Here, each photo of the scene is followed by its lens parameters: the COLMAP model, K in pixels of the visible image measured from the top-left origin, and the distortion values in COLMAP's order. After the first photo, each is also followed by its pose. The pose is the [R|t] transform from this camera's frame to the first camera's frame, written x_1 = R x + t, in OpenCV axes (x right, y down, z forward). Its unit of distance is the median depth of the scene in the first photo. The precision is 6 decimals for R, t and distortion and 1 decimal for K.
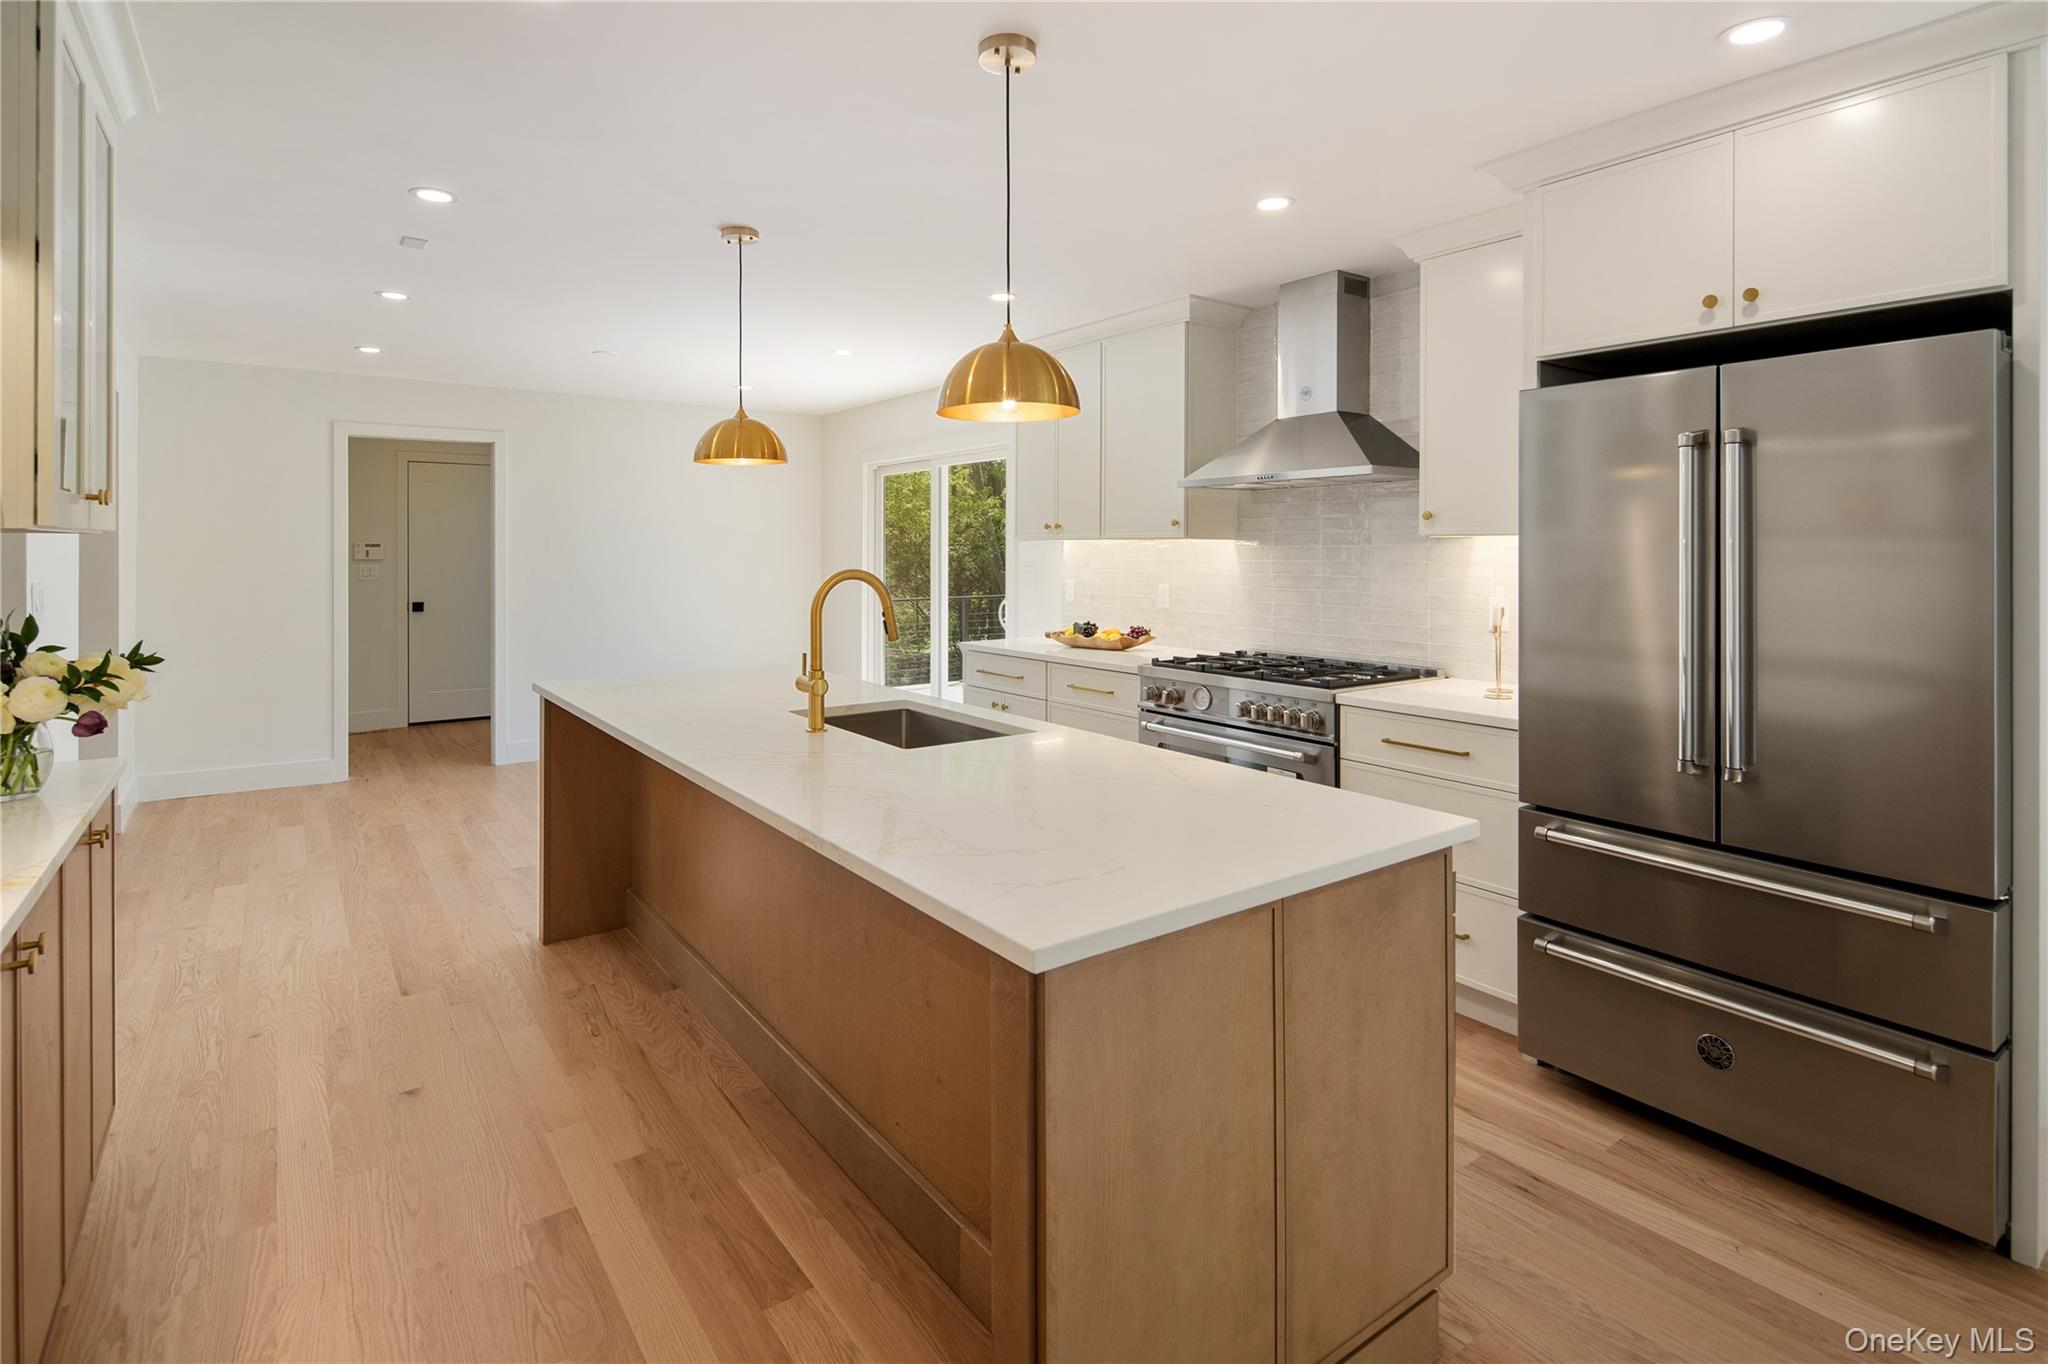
lens RADIAL K [[1015.2, 0, 1021.4], [0, 1015.2, 554.8], [0, 0, 1]] dist [0.006895, -0.004207]
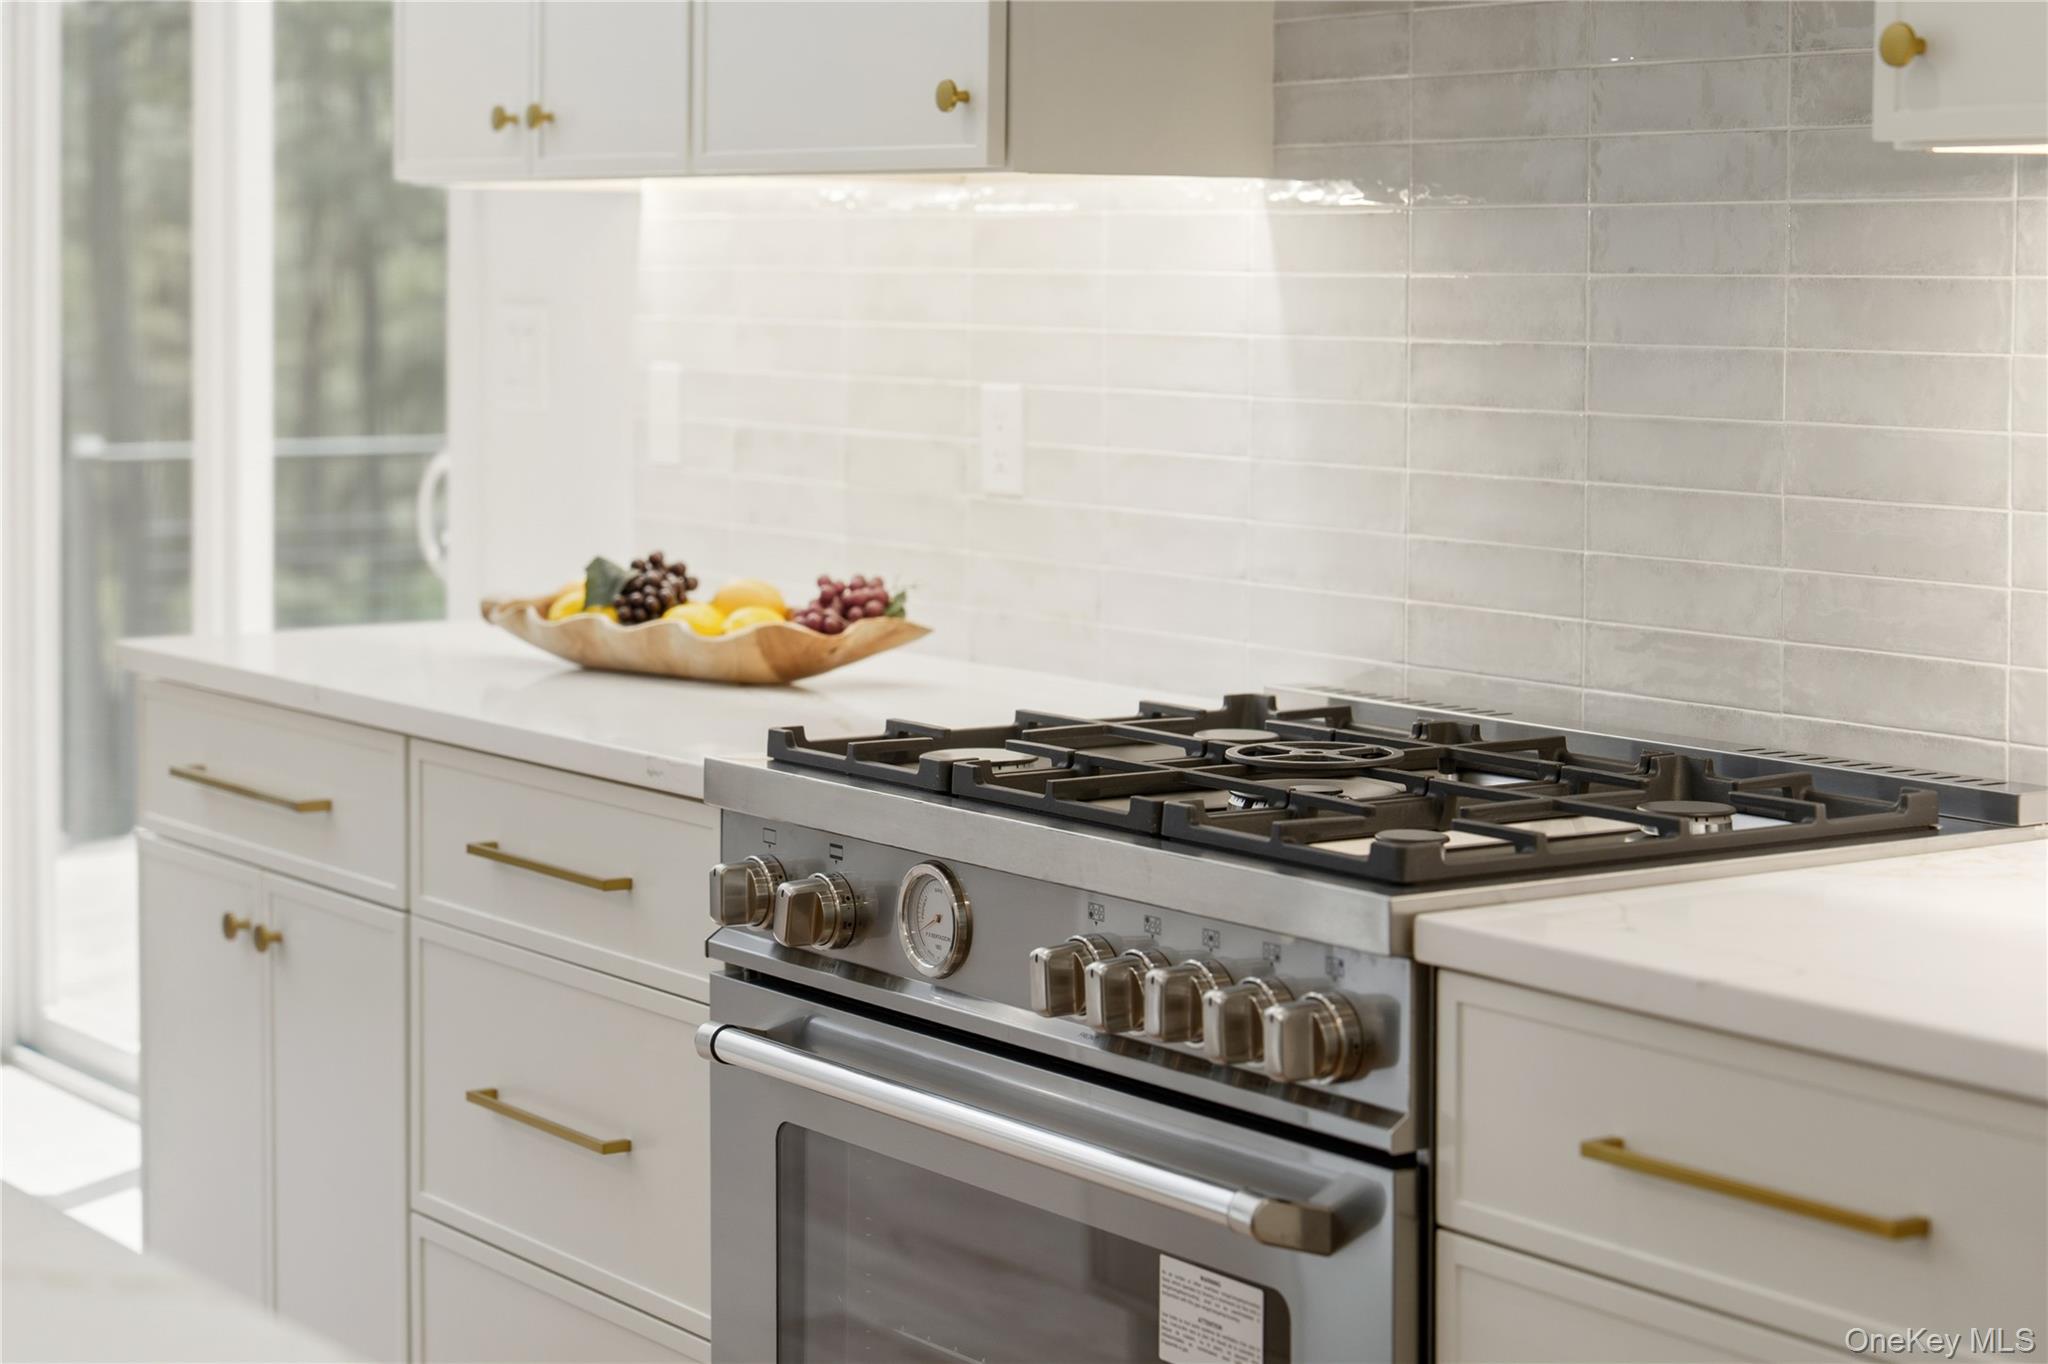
lens RADIAL K [[4125.9, 0, 1056.6], [0, 4125.9, 567.8], [0, 0, 1]] dist [0.071012, 0.000000]
pose [[0.999686, 0.003736, -0.024775, 0.225428], [-0.001929, 0.997363, 0.072554, 0.005075], [0.024981, -0.072484, 0.997057, 0.146118]]
